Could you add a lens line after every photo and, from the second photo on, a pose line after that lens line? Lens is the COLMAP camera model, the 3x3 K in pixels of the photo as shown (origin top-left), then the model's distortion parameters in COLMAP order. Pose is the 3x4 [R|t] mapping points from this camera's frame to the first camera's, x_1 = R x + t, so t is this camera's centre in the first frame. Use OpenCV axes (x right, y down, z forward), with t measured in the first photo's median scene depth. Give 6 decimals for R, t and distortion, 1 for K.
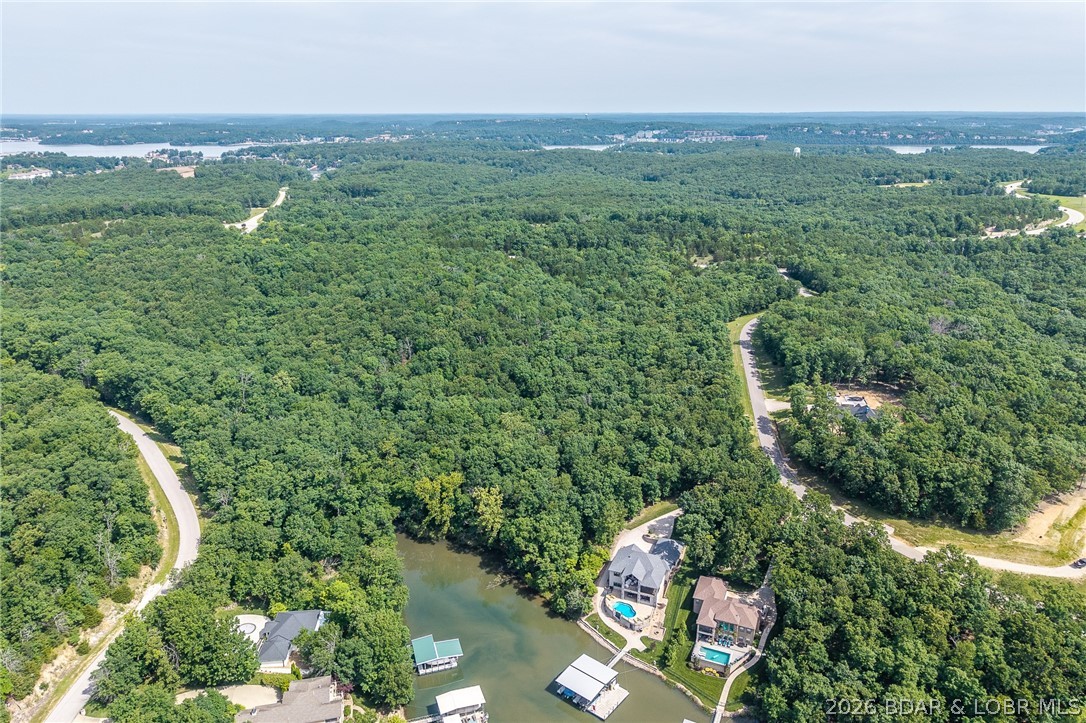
lens RADIAL K [[728.0, 0, 549.4], [0, 728.0, 362.0], [0, 0, 1]] dist [0.030289, -0.036772]
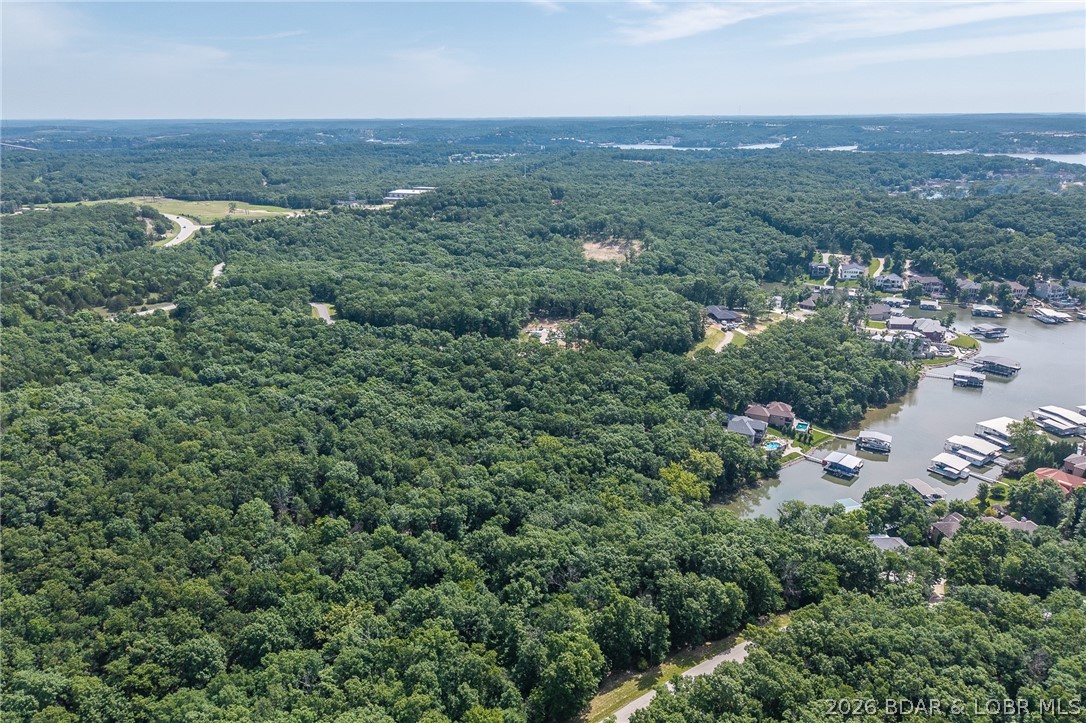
lens RADIAL K [[728.0, 0, 543.1], [0, 728.0, 361.5], [0, 0, 1]] dist [0.030289, -0.036772]
pose [[0.052536, -0.318849, 0.946349, -0.778920], [0.330225, 0.899891, 0.284864, -0.244281], [-0.942439, 0.297542, 0.152568, 0.696938]]
